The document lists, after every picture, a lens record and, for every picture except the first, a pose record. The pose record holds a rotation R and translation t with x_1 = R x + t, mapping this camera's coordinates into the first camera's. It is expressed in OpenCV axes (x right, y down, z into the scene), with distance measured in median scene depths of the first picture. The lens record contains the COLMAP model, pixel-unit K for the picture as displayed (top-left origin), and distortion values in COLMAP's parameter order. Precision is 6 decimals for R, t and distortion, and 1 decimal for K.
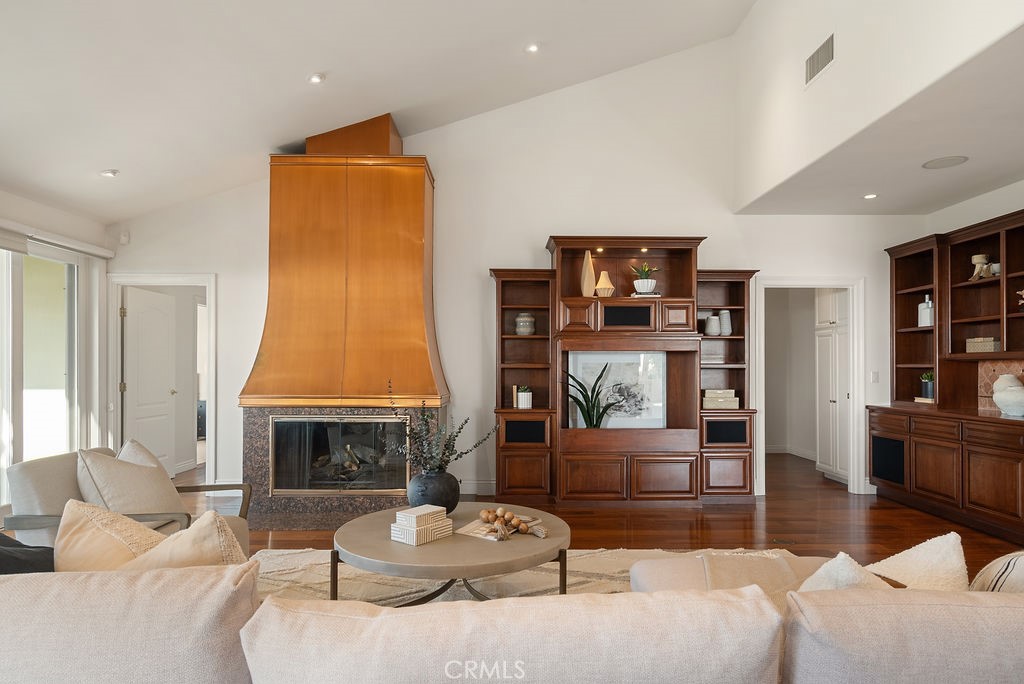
lens RADIAL K [[596.0, 0, 516.4], [0, 596.0, 365.5], [0, 0, 1]] dist [0.004587, 0.003430]
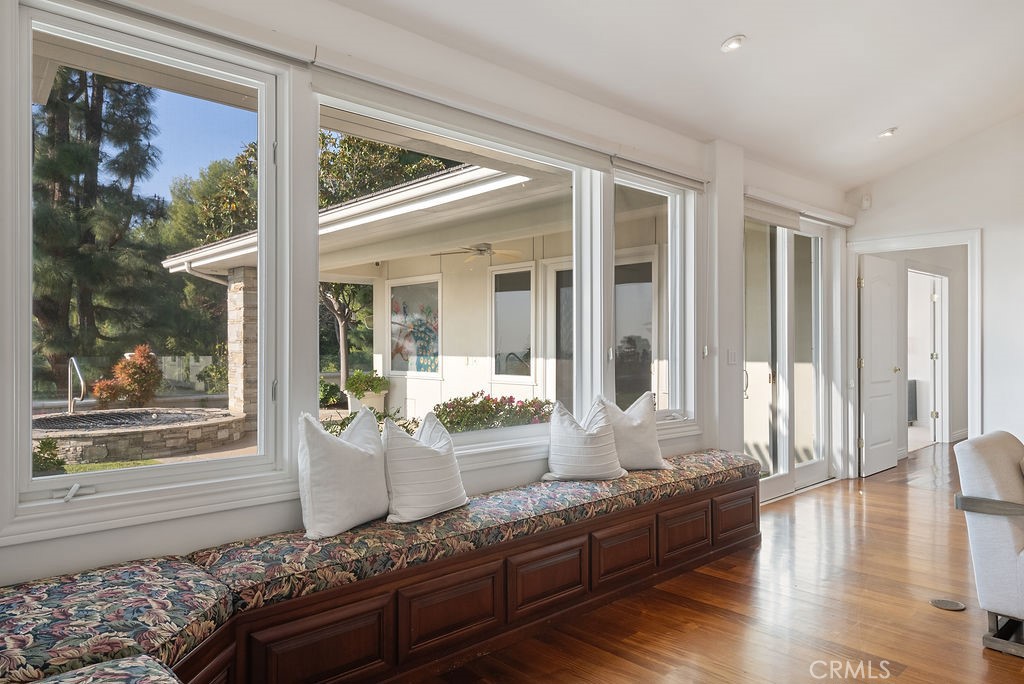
lens RADIAL K [[685.9, 0, 506.2], [0, 685.9, 347.5], [0, 0, 1]] dist [0.009986, -0.005157]
pose [[0.664338, 0.002201, -0.747429, -0.239505], [0.004793, 0.999963, 0.007205, 0.000870], [0.747417, -0.008369, 0.664303, -0.131984]]
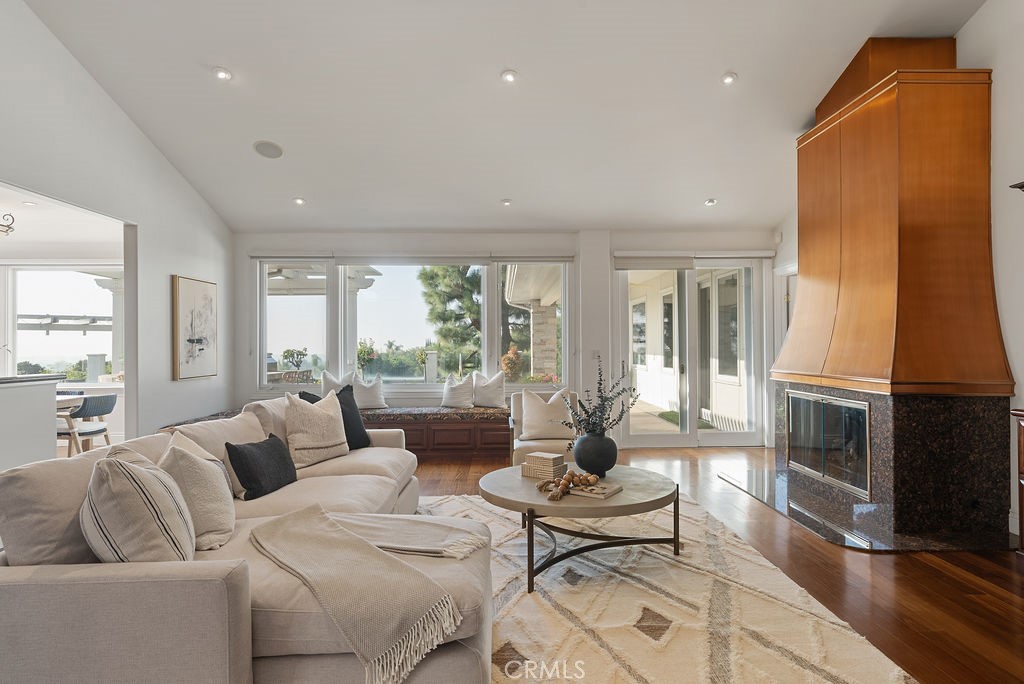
lens RADIAL K [[596.0, 0, 511.4], [0, 596.0, 340.4], [0, 0, 1]] dist [0.004587, 0.003430]
pose [[-0.000779, -0.009704, -0.999953, 0.588663], [0.011666, 0.999885, -0.009712, 0.001242], [0.999932, -0.011673, -0.000666, 0.471932]]
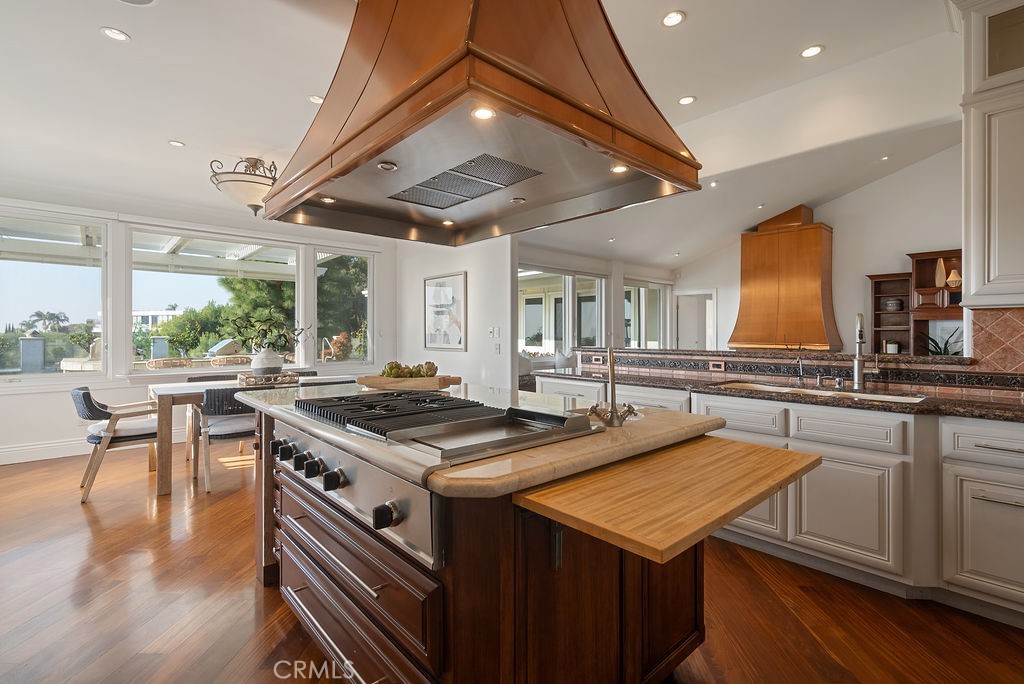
lens RADIAL K [[494.6, 0, 504.0], [0, 494.6, 333.5], [0, 0, 1]] dist [0.014716, -0.001393]
pose [[0.646745, -0.000182, -0.762706, 0.398608], [0.002066, 0.999997, 0.001513, 0.009286], [0.762704, -0.002554, 0.646743, -0.812818]]
